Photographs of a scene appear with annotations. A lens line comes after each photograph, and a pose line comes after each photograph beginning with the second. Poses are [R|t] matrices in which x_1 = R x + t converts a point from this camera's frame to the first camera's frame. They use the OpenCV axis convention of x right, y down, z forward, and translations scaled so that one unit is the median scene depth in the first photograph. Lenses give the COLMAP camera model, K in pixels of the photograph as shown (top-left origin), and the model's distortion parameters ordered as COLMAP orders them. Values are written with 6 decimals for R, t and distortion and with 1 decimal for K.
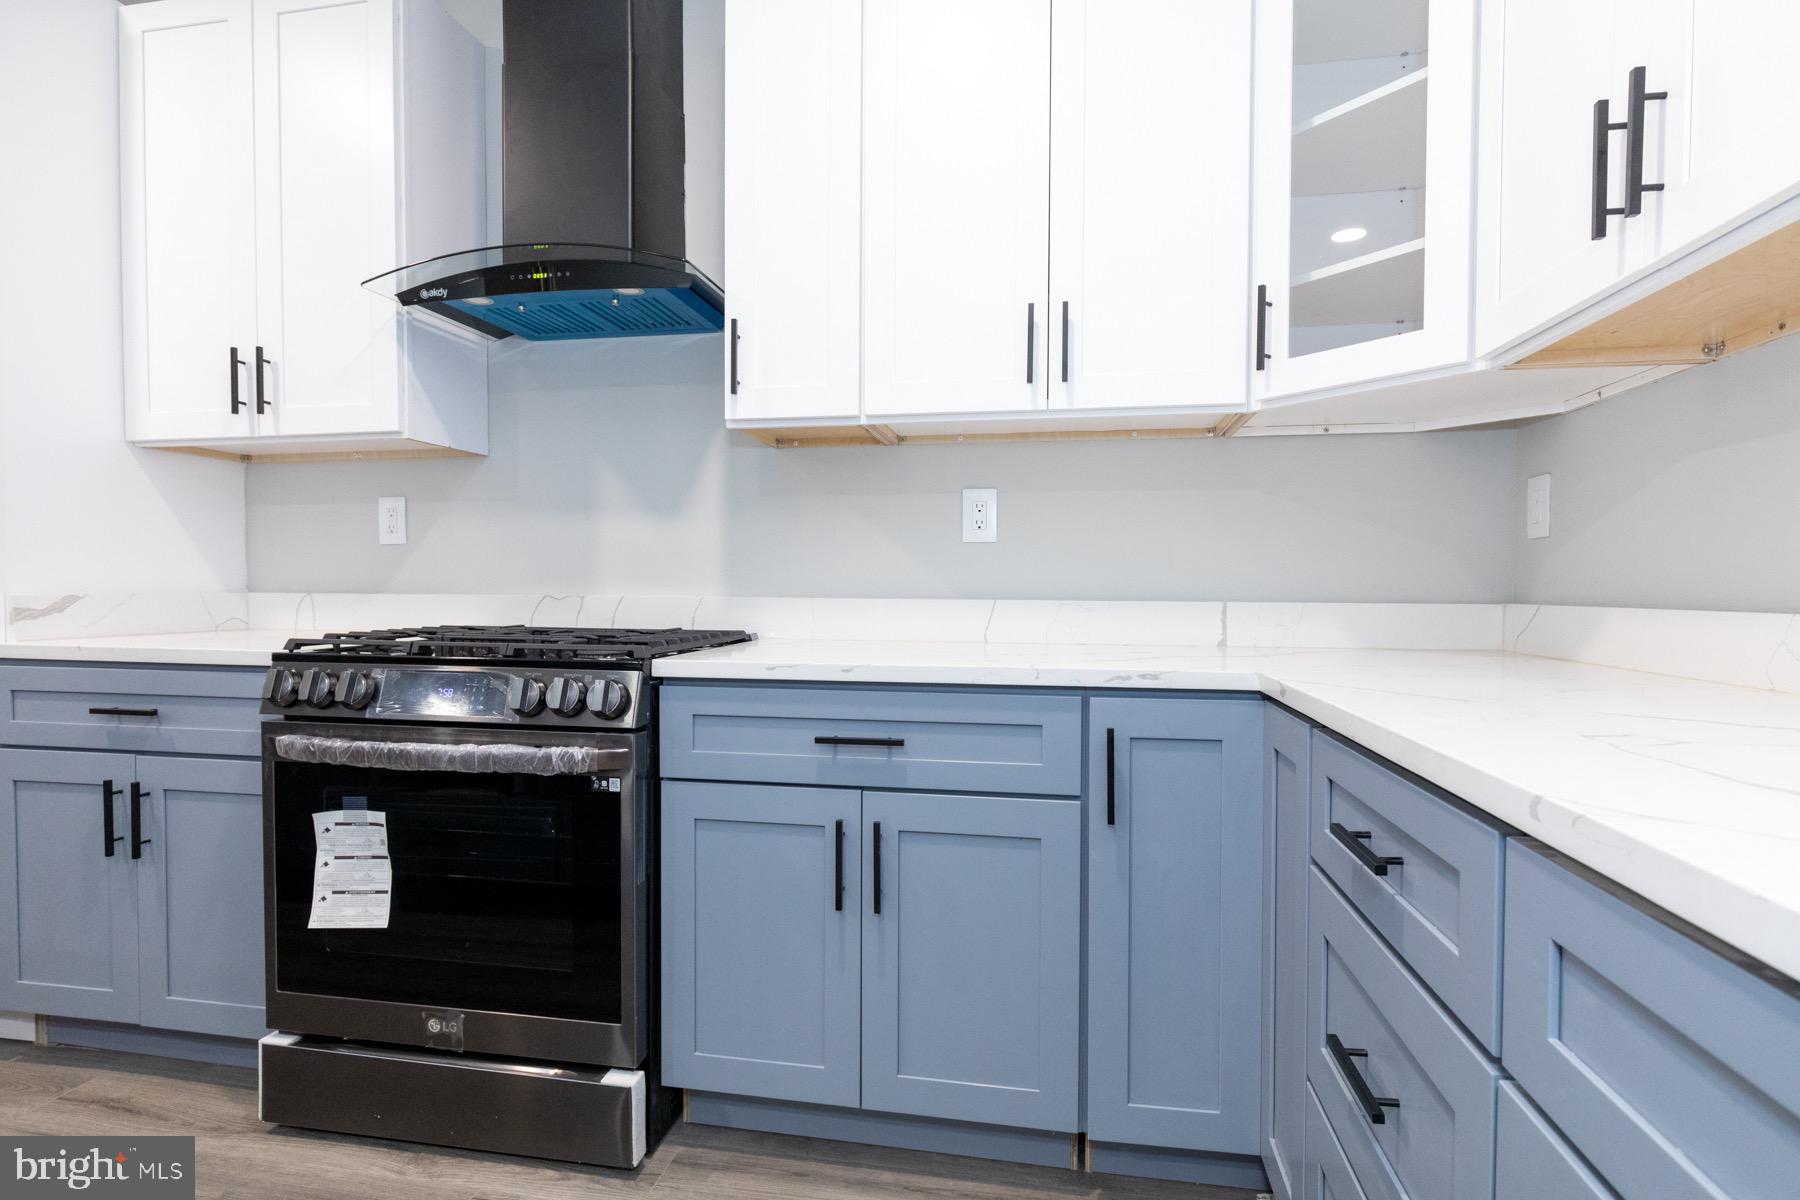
lens RADIAL K [[899.1, 0, 895.8], [0, 899.1, 608.9], [0, 0, 1]] dist [-0.002294, -0.000317]
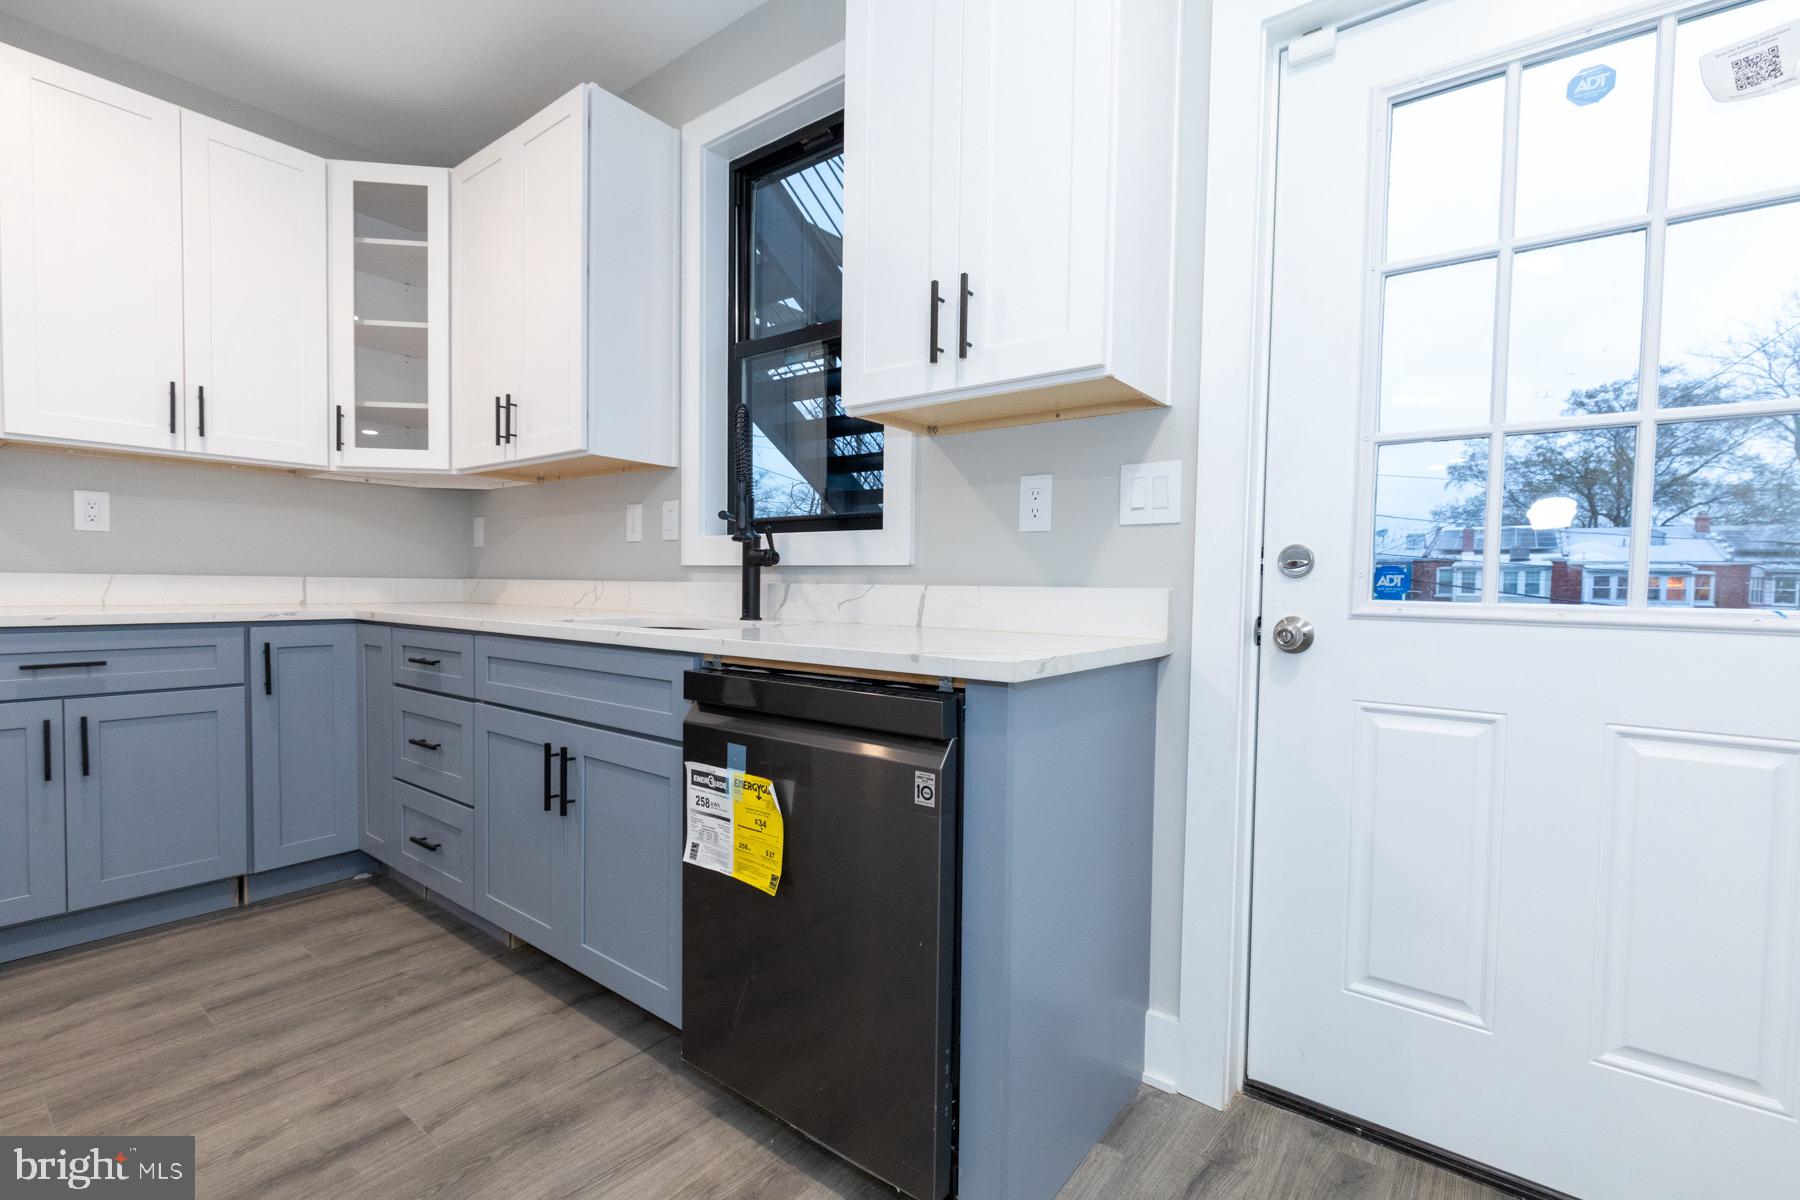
lens RADIAL K [[811.9, 0, 903.5], [0, 811.9, 606.6], [0, 0, 1]] dist [0.008843, 0.000358]
pose [[0.450300, -0.021204, 0.892626, -0.620103], [0.009871, 0.999775, 0.018769, 0.037069], [-0.892823, 0.000360, 0.450408, -0.854653]]
